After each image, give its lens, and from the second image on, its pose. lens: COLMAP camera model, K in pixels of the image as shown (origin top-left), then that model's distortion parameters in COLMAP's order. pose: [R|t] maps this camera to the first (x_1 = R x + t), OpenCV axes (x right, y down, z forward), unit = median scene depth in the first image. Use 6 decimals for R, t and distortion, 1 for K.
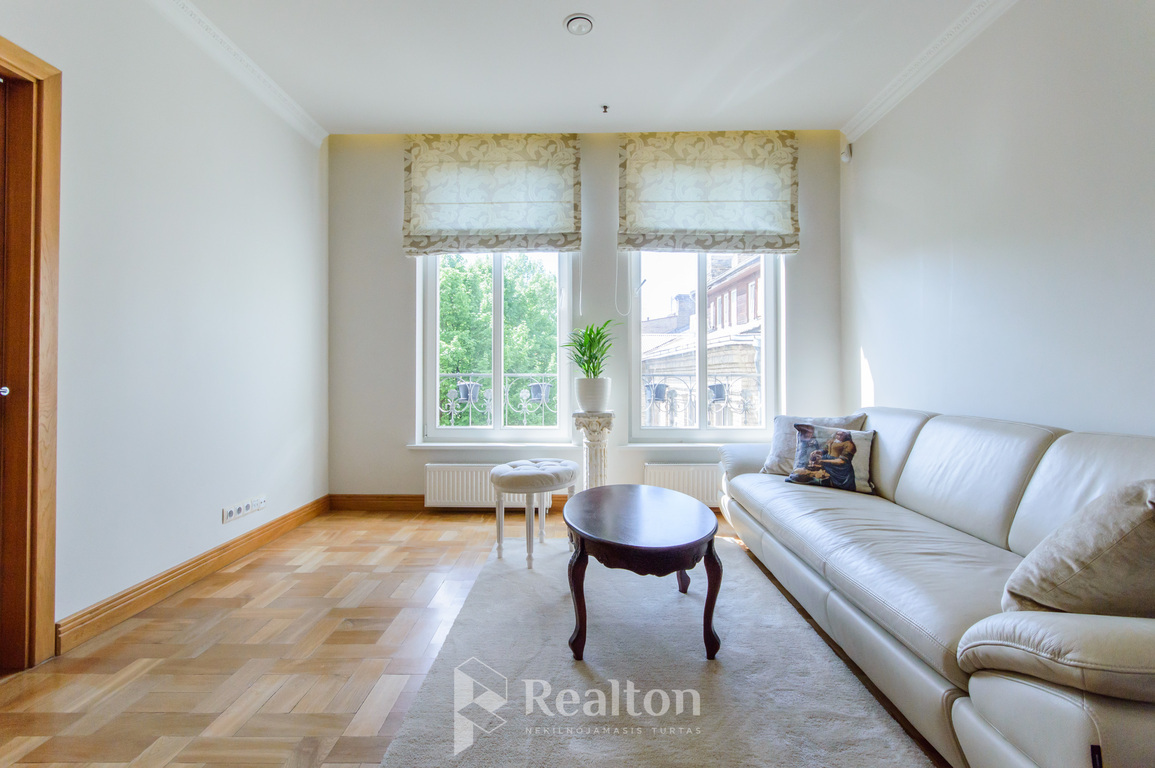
lens RADIAL K [[521.2, 0, 579.8], [0, 521.2, 368.6], [0, 0, 1]] dist [-0.000199, -0.000027]
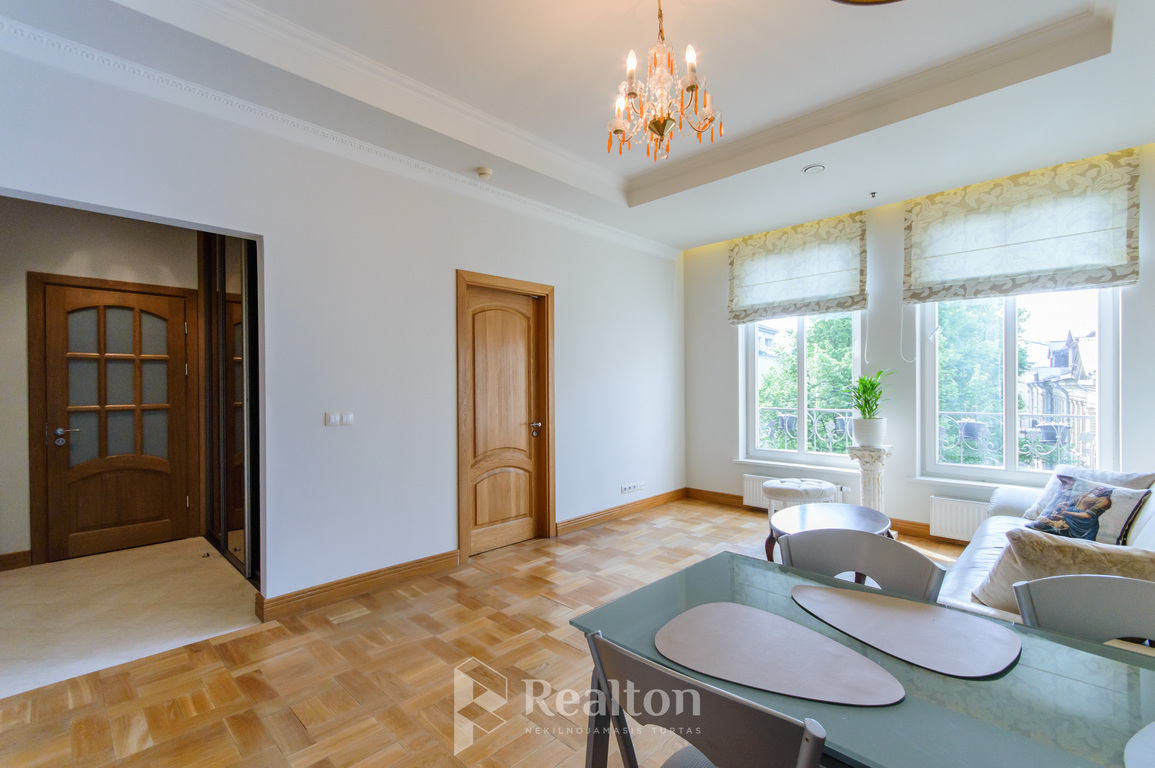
lens RADIAL K [[515.5, 0, 585.2], [0, 515.5, 386.0], [0, 0, 1]] dist [0.002722, 0.000385]
pose [[0.728224, -0.006671, -0.685306, 0.337073], [0.017001, 0.999821, 0.008333, -0.071800], [0.685128, -0.017719, 0.728207, -0.290720]]
